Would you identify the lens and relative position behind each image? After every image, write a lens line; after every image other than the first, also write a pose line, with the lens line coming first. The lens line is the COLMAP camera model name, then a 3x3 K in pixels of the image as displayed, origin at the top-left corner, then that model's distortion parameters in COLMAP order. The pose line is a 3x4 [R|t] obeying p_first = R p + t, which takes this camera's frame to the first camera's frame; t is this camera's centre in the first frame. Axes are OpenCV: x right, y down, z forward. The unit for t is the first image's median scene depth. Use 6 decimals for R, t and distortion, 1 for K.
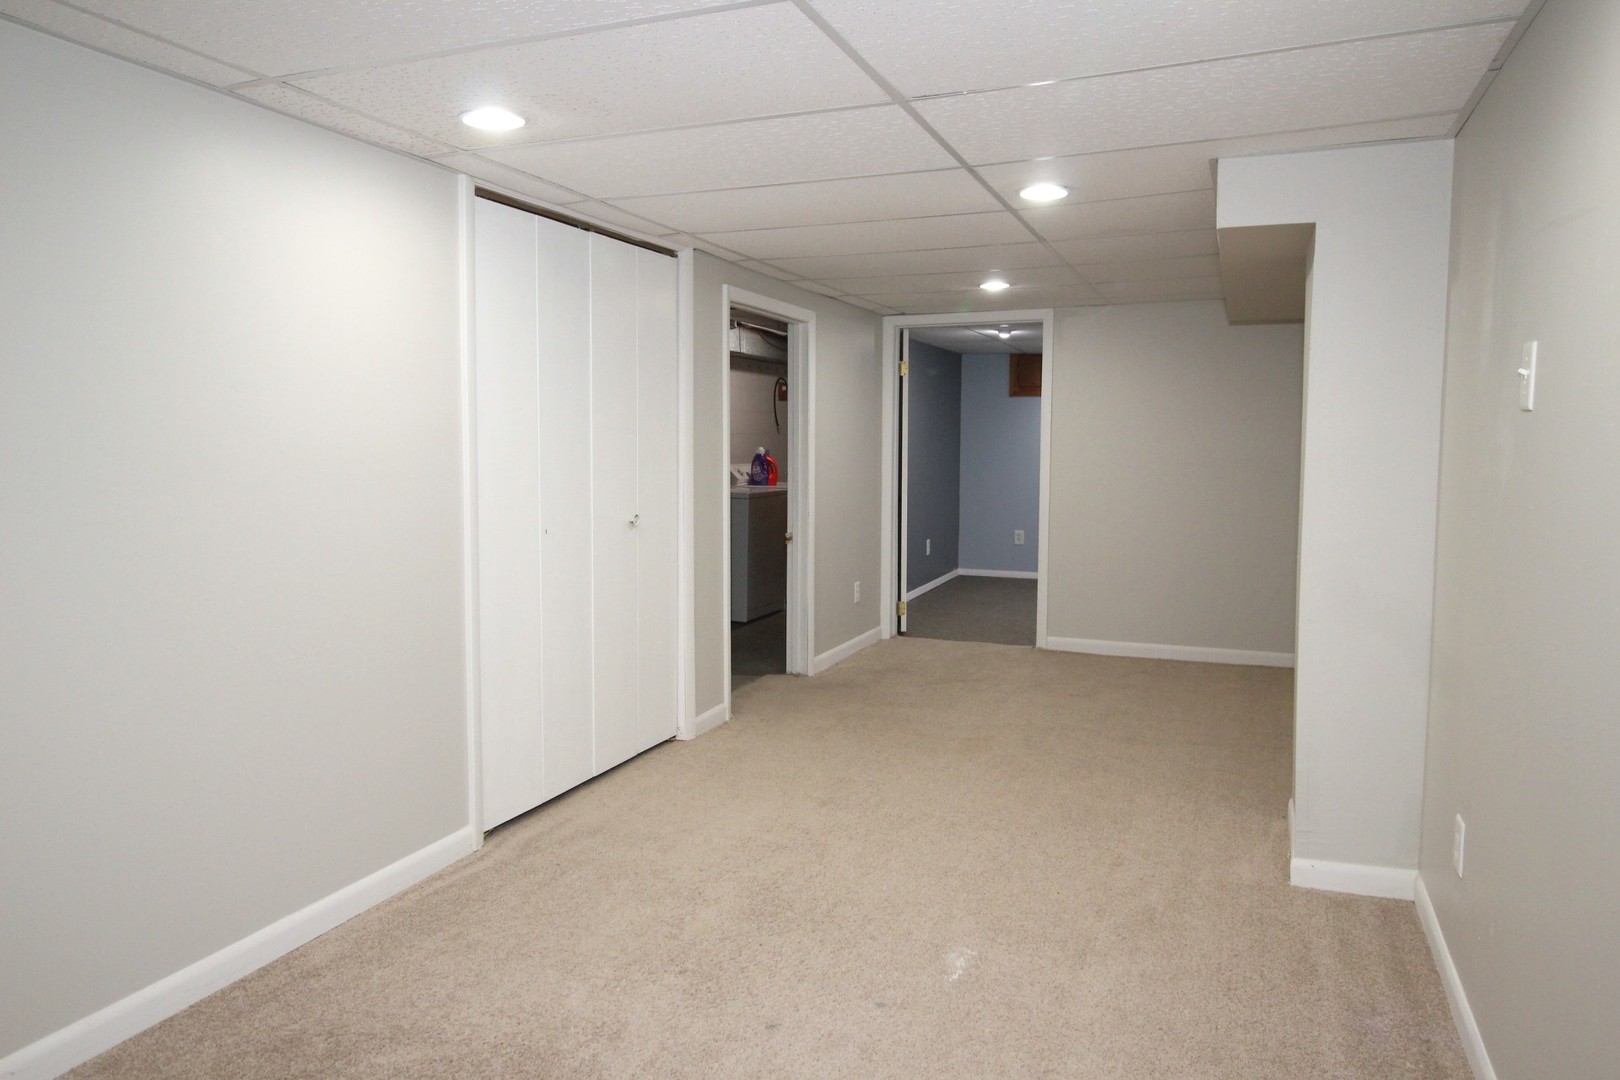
lens RADIAL K [[1151.0, 0, 795.9], [0, 1151.0, 541.2], [0, 0, 1]] dist [-0.020799, 0.006384]
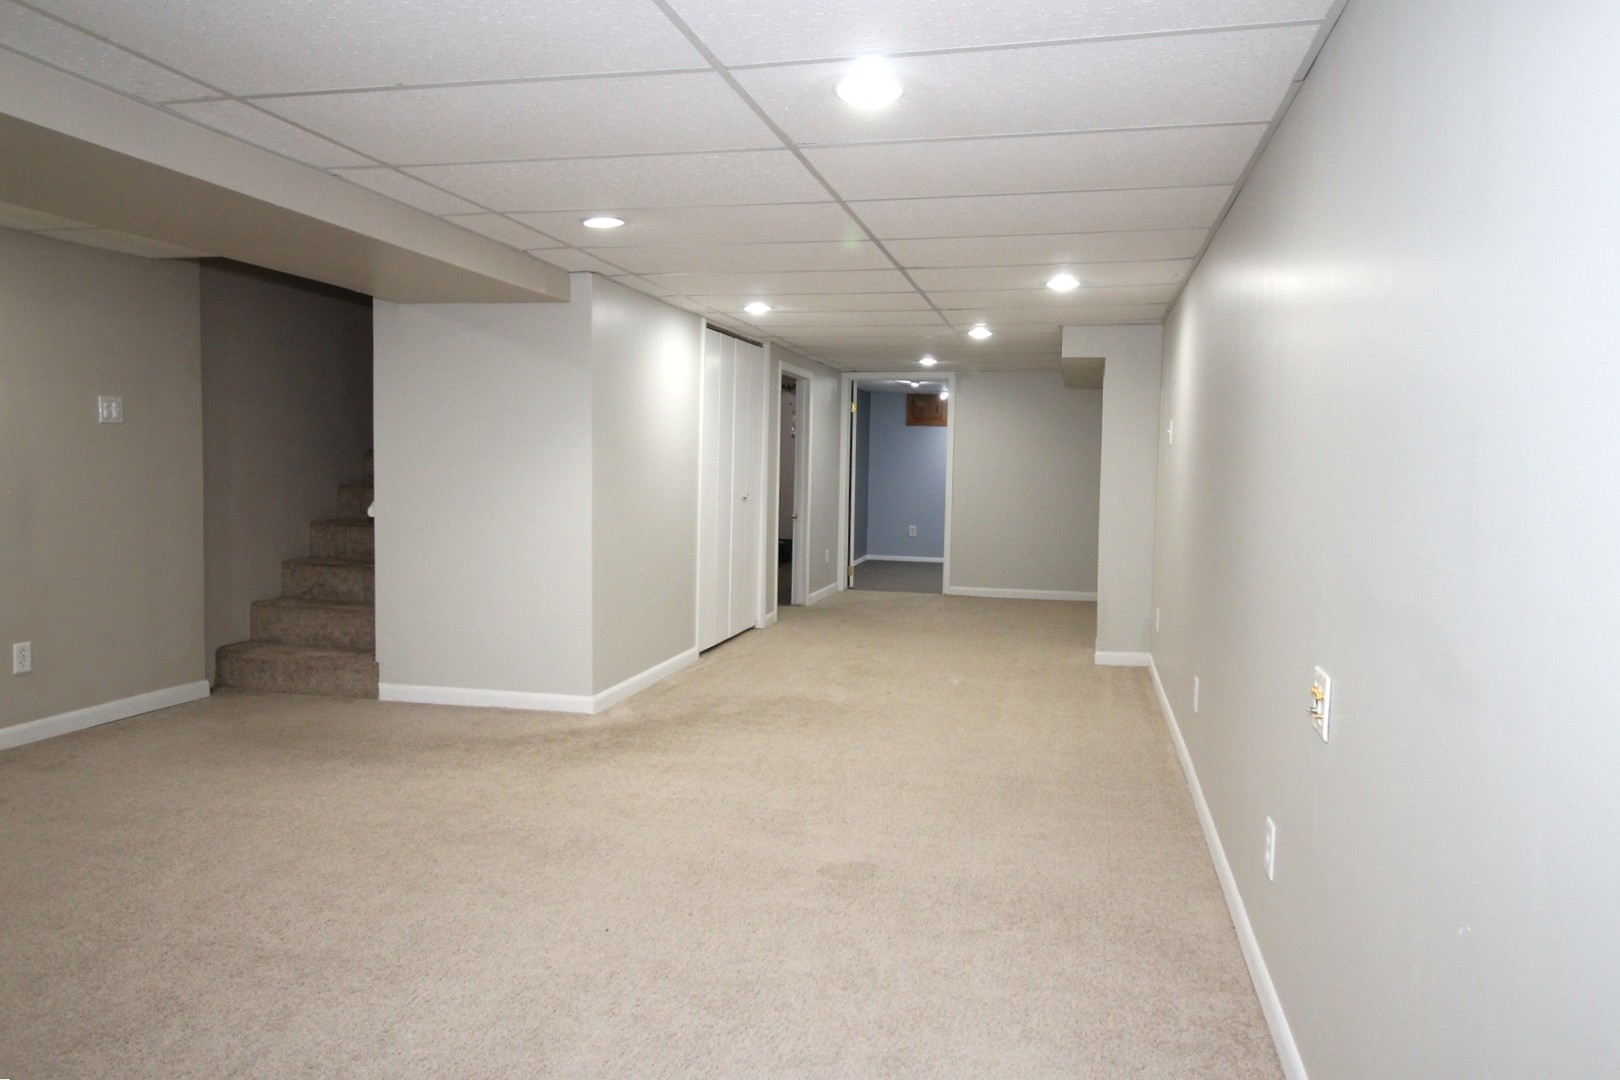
lens RADIAL K [[1151.0, 0, 816.0], [0, 1151.0, 535.4], [0, 0, 1]] dist [-0.020799, 0.006384]
pose [[0.988750, 0.006767, 0.149423, -0.214530], [-0.003555, 0.999757, -0.021753, 0.057360], [-0.149533, 0.020977, 0.988534, -0.554858]]
